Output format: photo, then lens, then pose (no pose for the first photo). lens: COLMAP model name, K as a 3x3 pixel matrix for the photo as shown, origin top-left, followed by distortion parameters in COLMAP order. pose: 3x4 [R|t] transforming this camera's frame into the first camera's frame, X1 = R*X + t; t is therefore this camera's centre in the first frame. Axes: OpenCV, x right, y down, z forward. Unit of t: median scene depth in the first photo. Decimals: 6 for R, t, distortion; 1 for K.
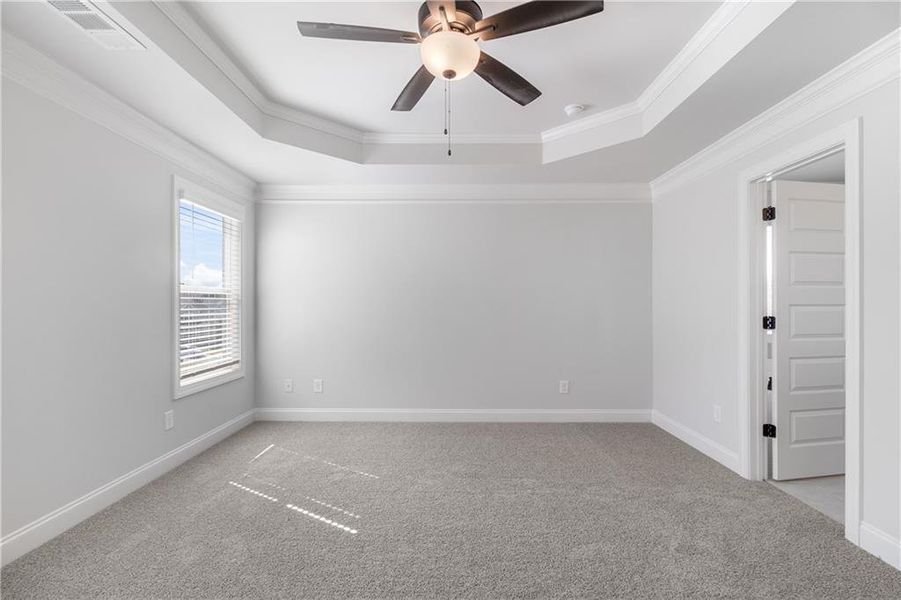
lens RADIAL K [[420.7, 0, 449.8], [0, 420.7, 307.8], [0, 0, 1]] dist [-0.001024, -0.000210]
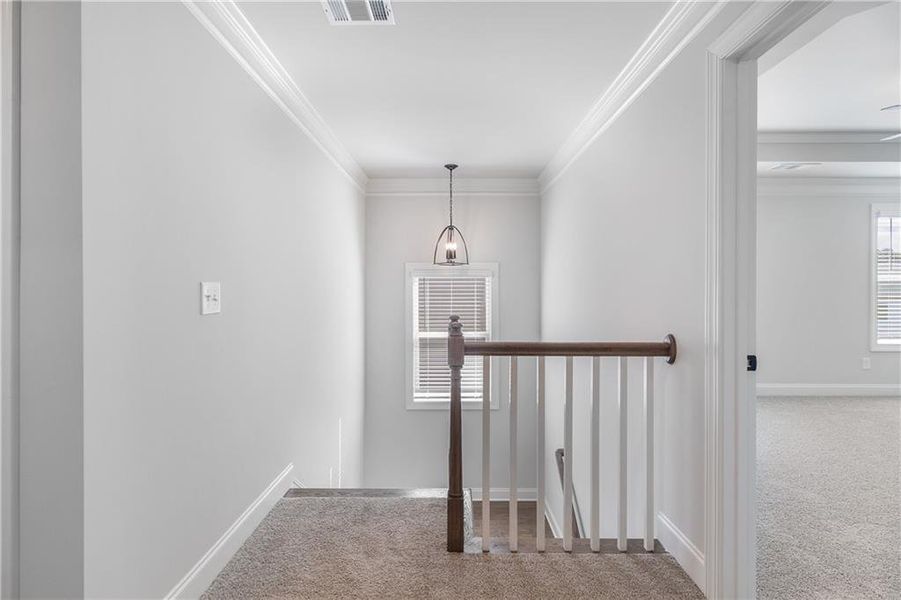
lens RADIAL K [[316.1, 0, 450.3], [0, 316.1, 291.0], [0, 0, 1]] dist [0.000166, -0.000028]
pose [[0.003943, 0.004032, -0.999984, 0.472485], [-0.000392, 0.999992, 0.004031, -0.003874], [0.999992, 0.000376, 0.003945, -0.517275]]
